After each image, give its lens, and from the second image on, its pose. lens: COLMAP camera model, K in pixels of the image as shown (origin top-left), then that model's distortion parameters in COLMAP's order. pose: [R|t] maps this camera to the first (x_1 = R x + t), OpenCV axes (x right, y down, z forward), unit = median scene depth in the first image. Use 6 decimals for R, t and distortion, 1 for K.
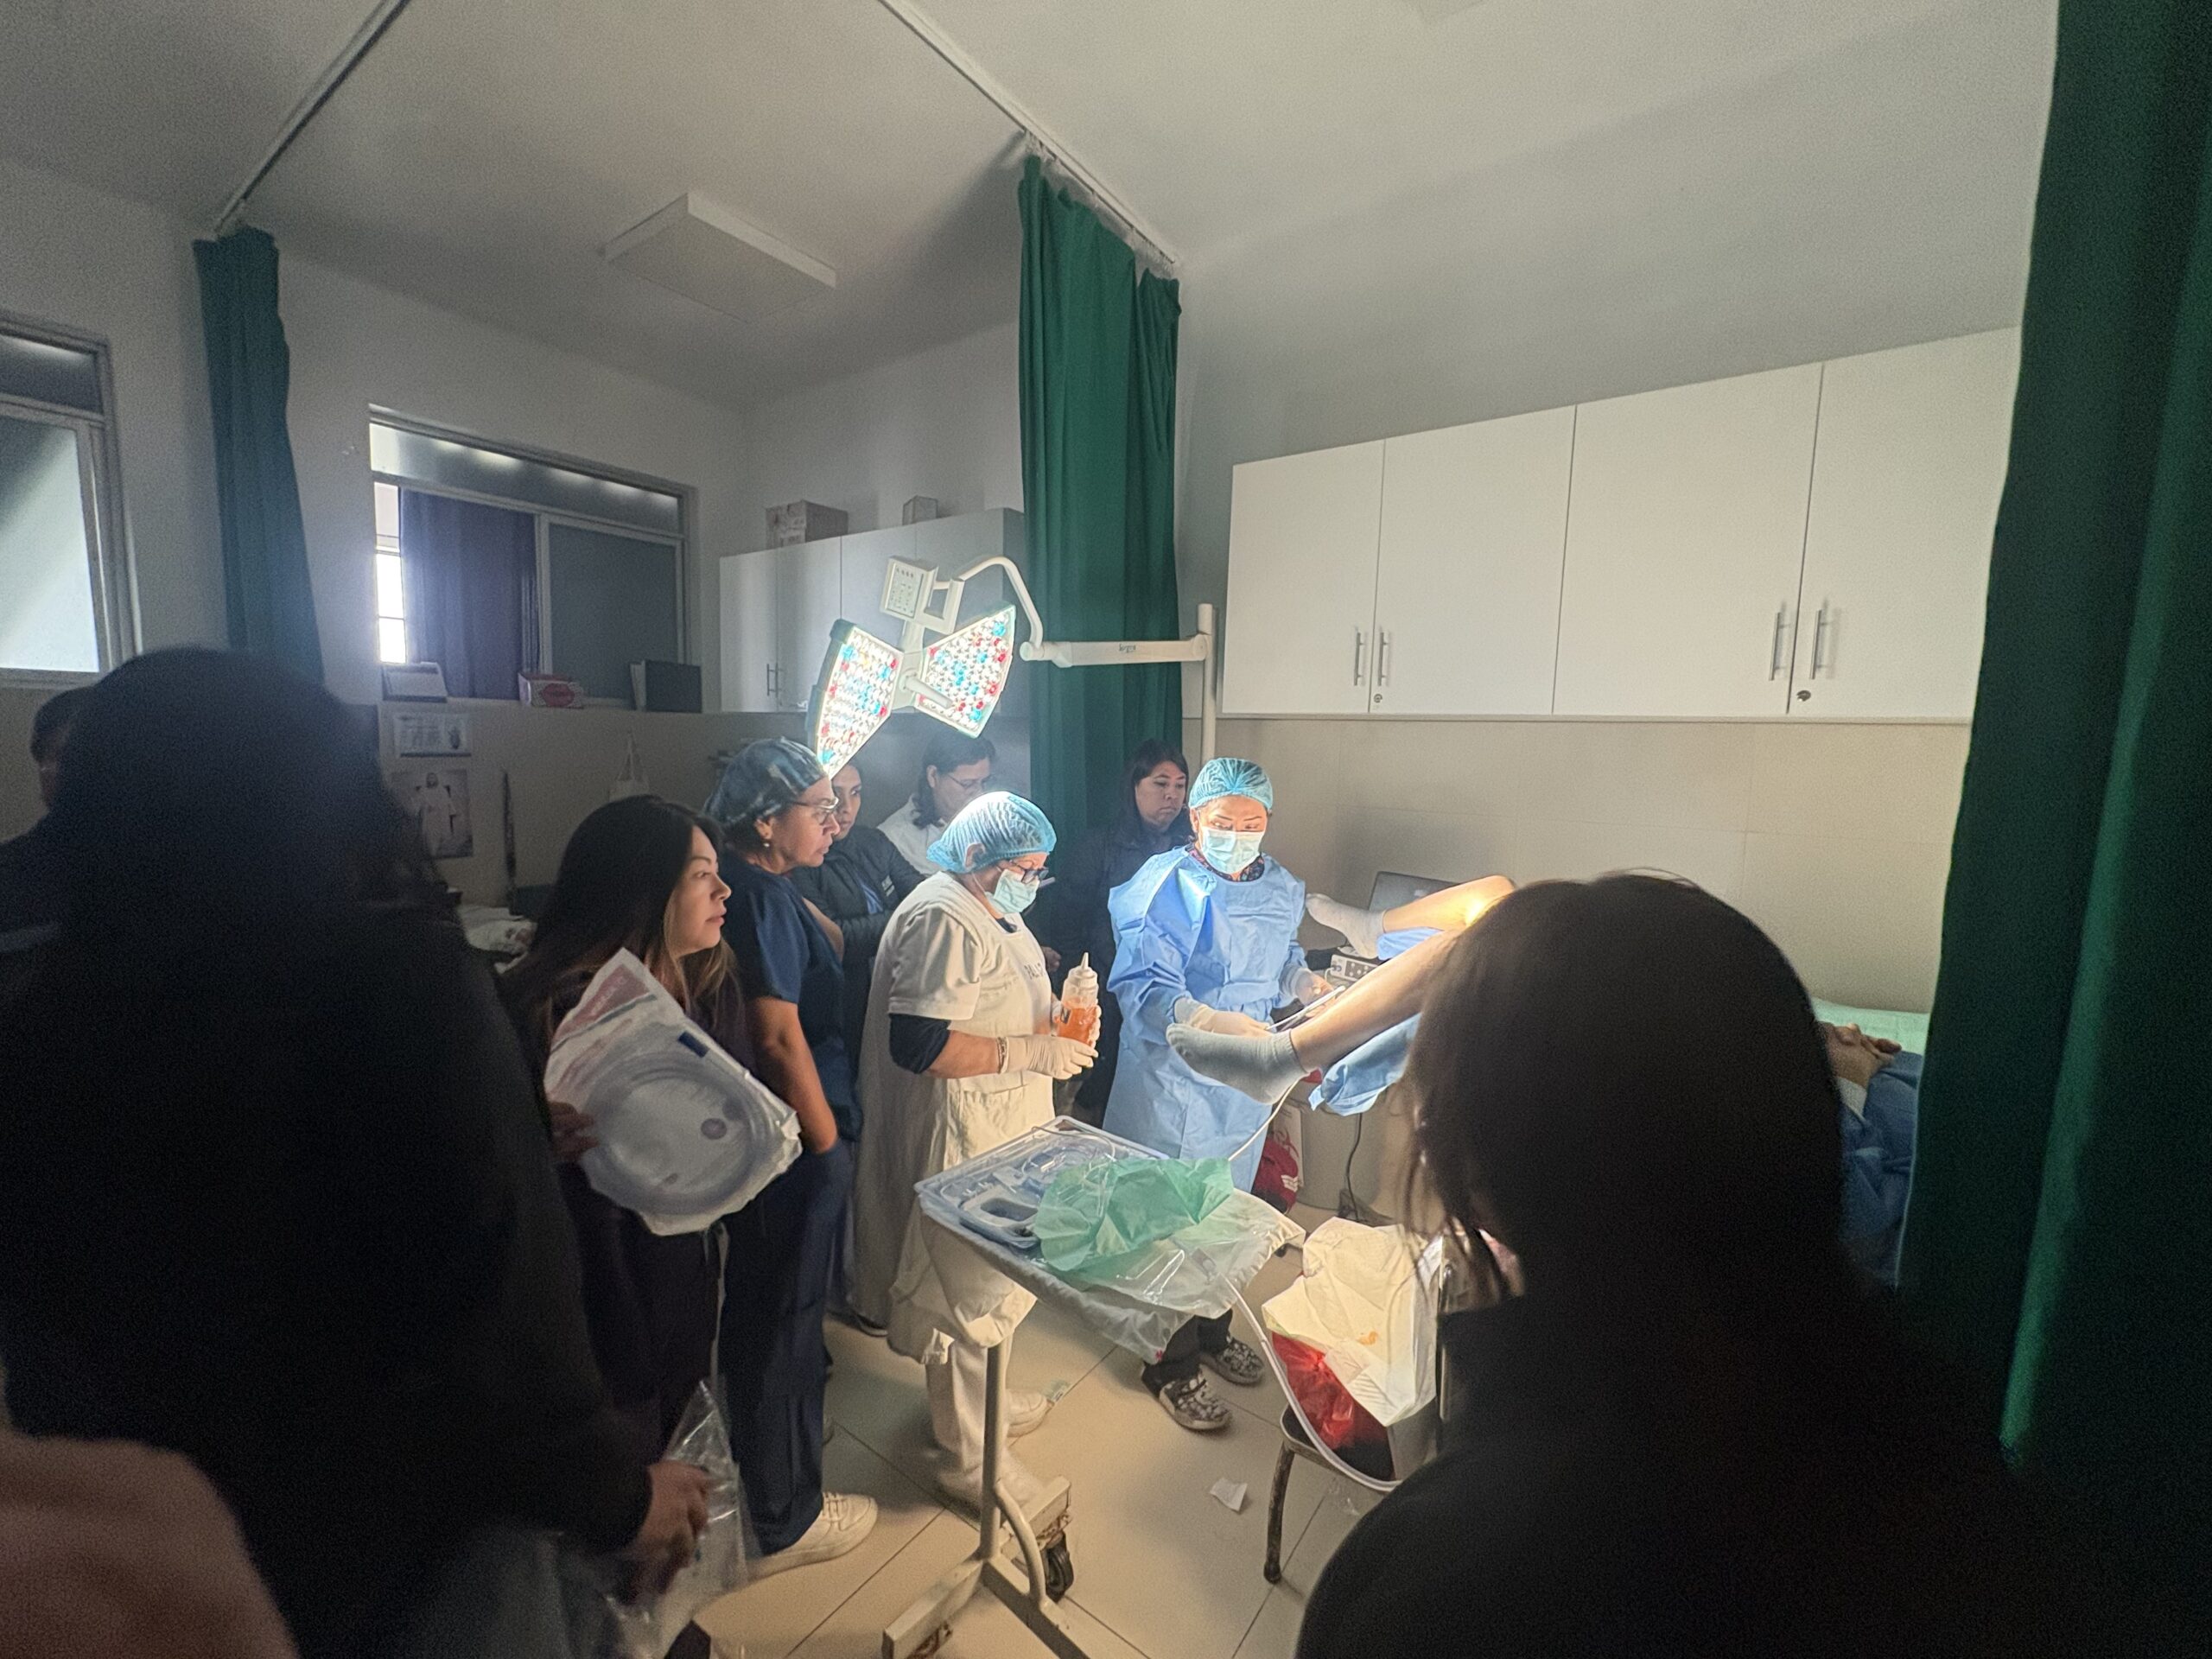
lens RADIAL K [[890.7, 0, 1111.9], [0, 890.7, 835.4], [0, 0, 1]] dist [0.003453, -0.000243]
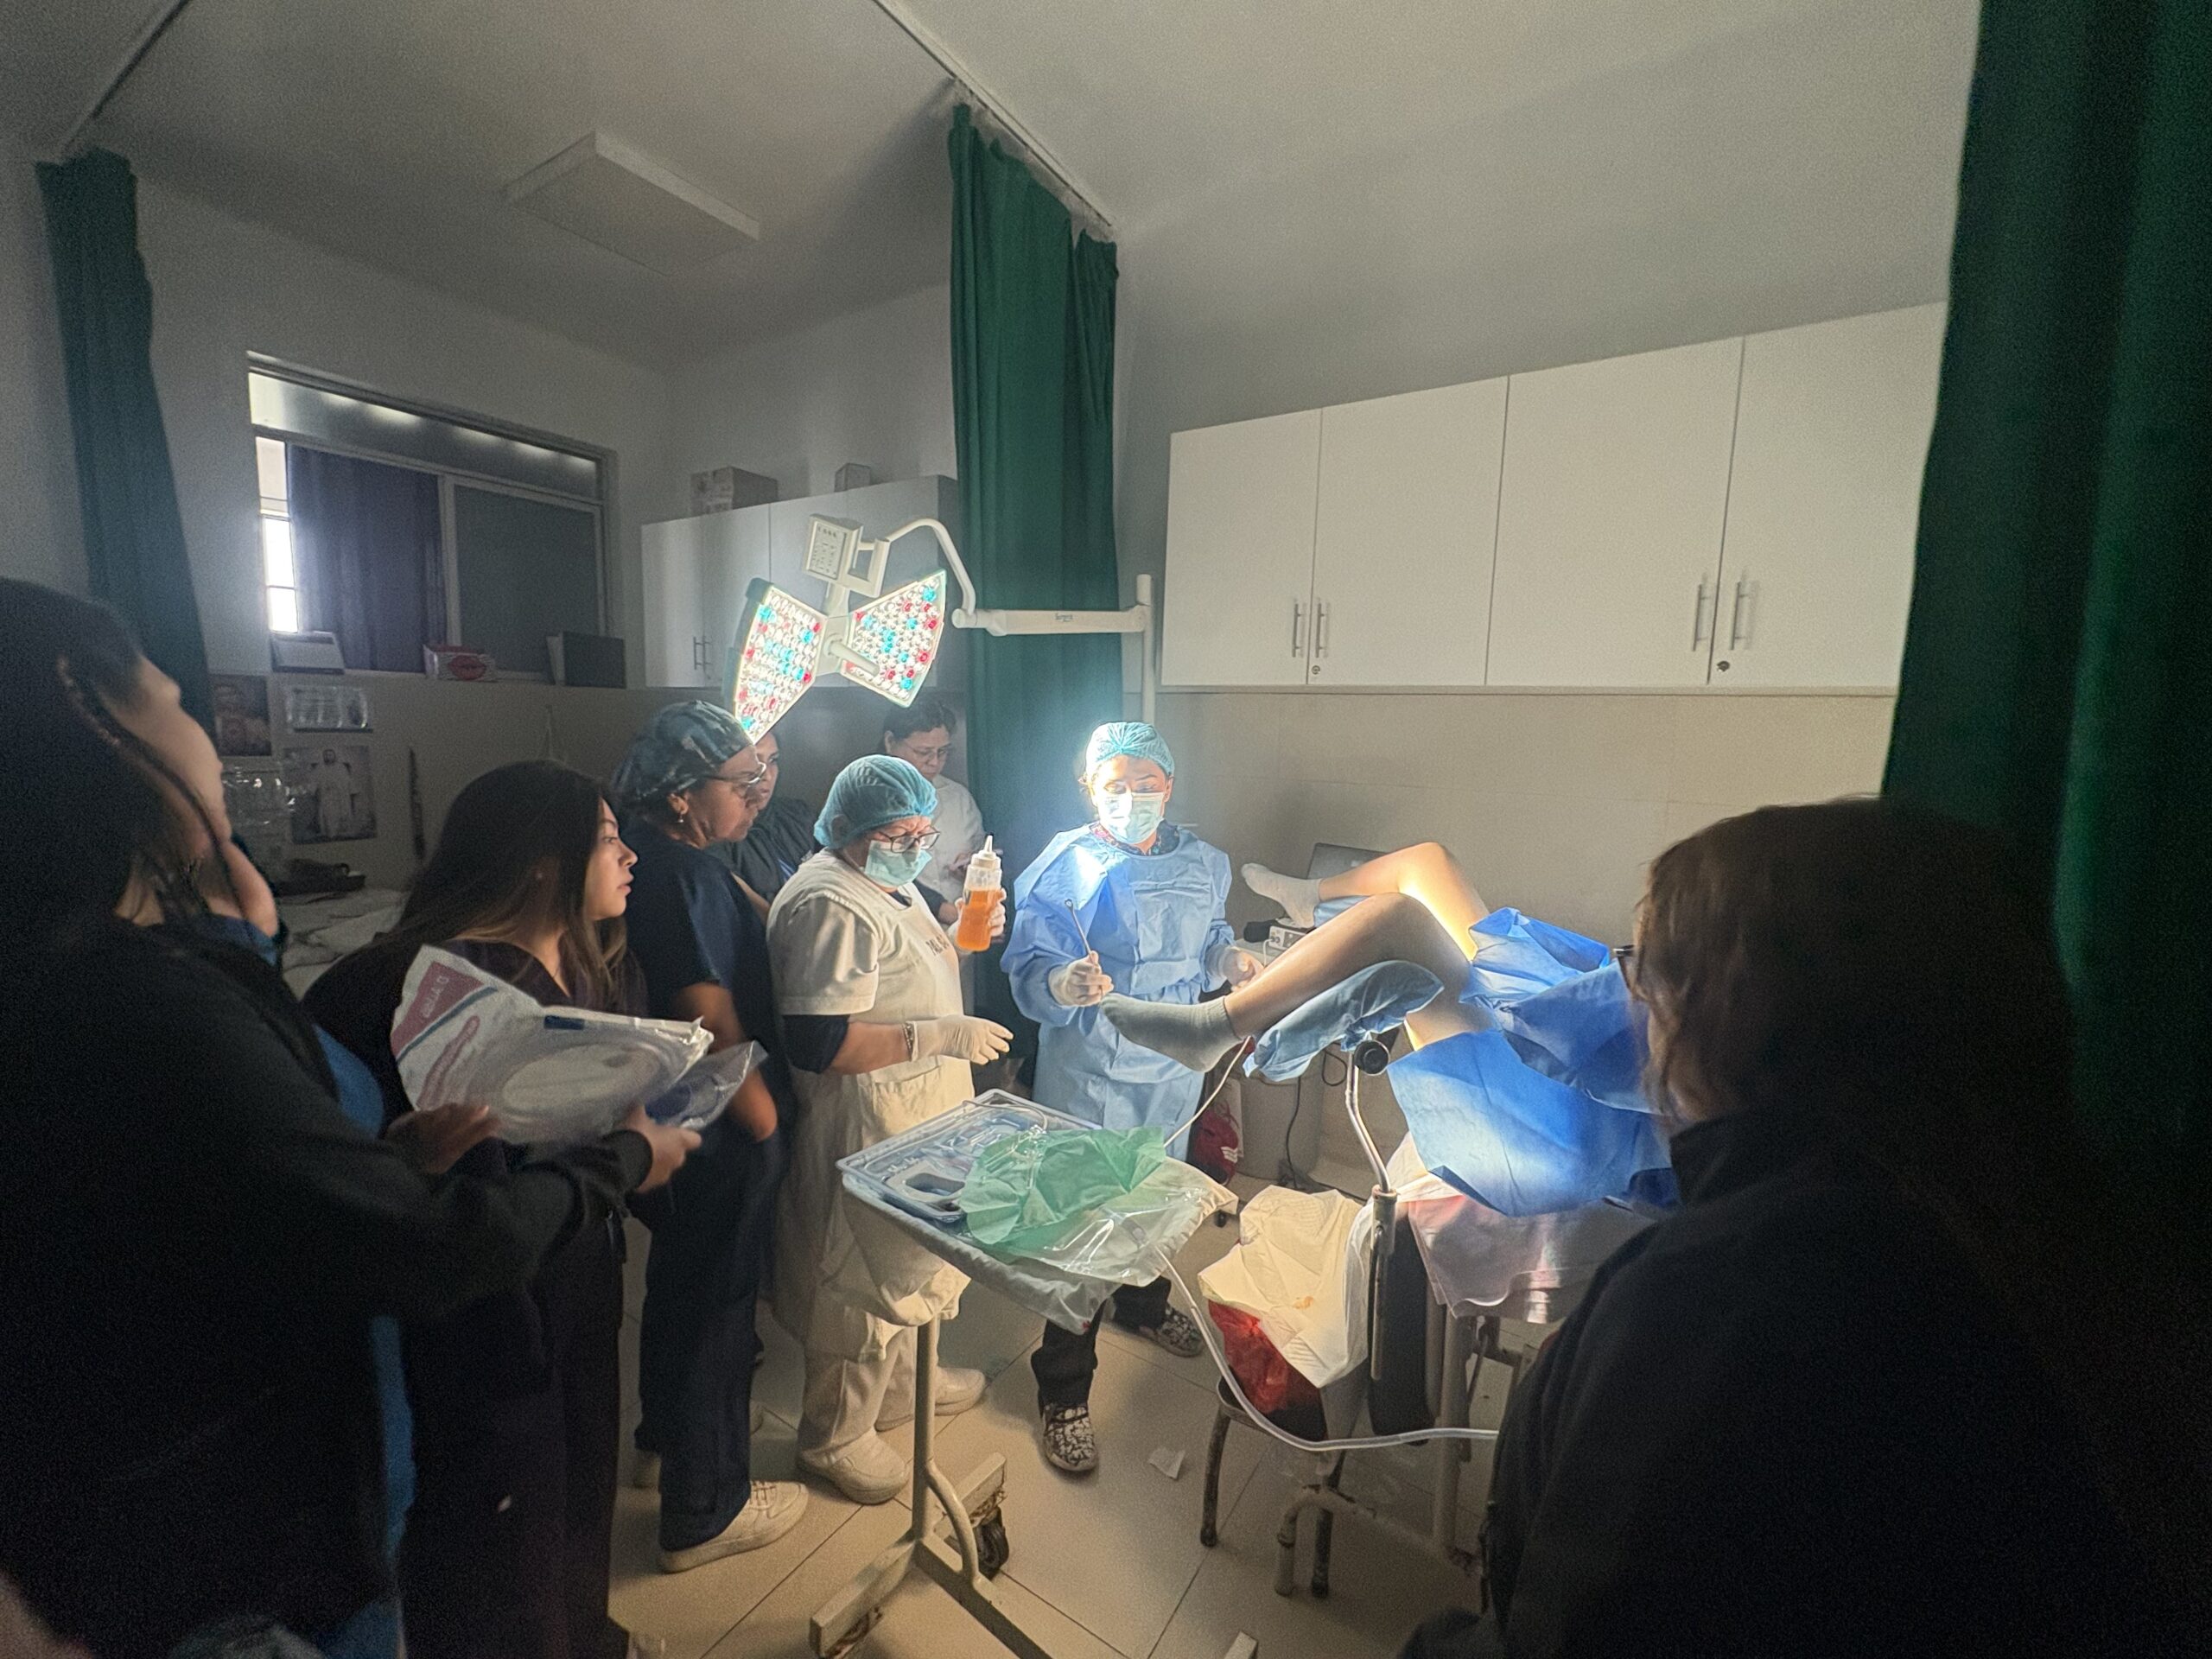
lens RADIAL K [[890.7, 0, 1113.3], [0, 890.7, 835.7], [0, 0, 1]] dist [0.003453, -0.000243]
pose [[0.998217, -0.007124, 0.059270, 0.012918], [0.005951, 0.999784, 0.019938, 0.011855], [-0.059400, -0.019550, 0.998043, 0.014433]]
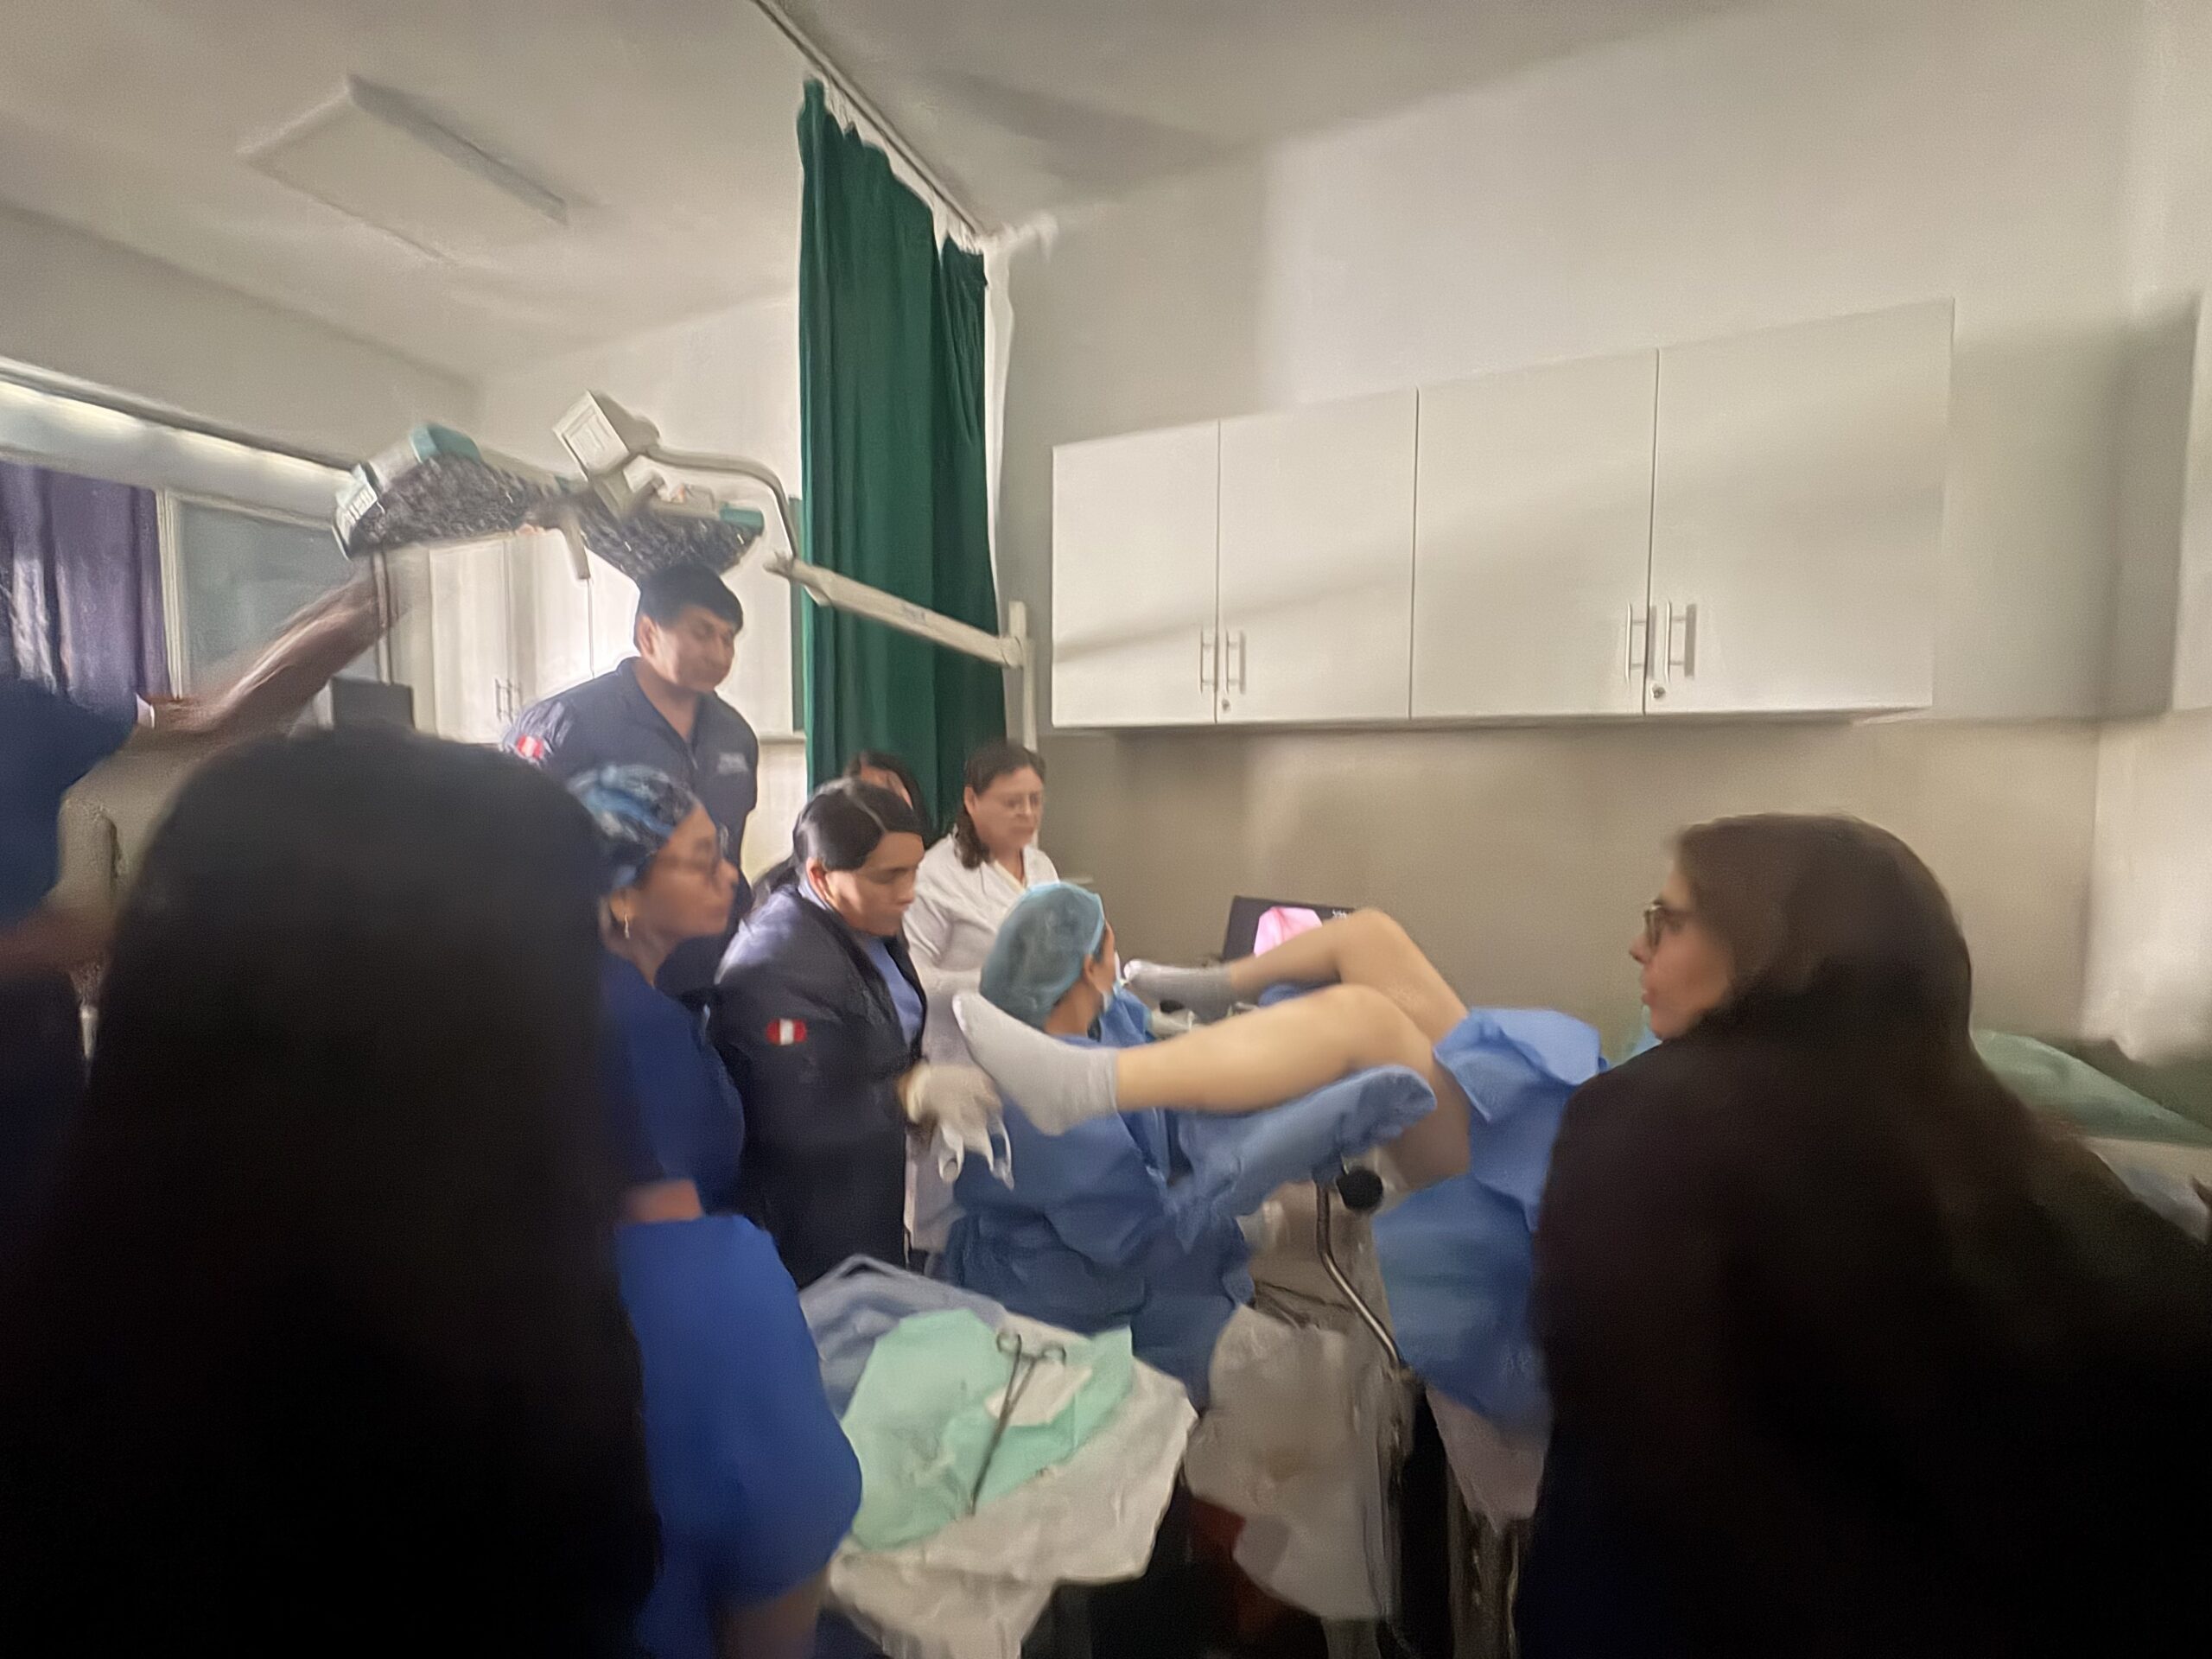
lens RADIAL K [[890.7, 0, 1117.2], [0, 890.7, 829.1], [0, 0, 1]] dist [0.003453, -0.000243]
pose [[0.979526, -0.034343, 0.198369, 0.010127], [0.042610, 0.998386, -0.037555, -0.000036], [-0.196759, 0.045239, 0.979408, 0.163750]]
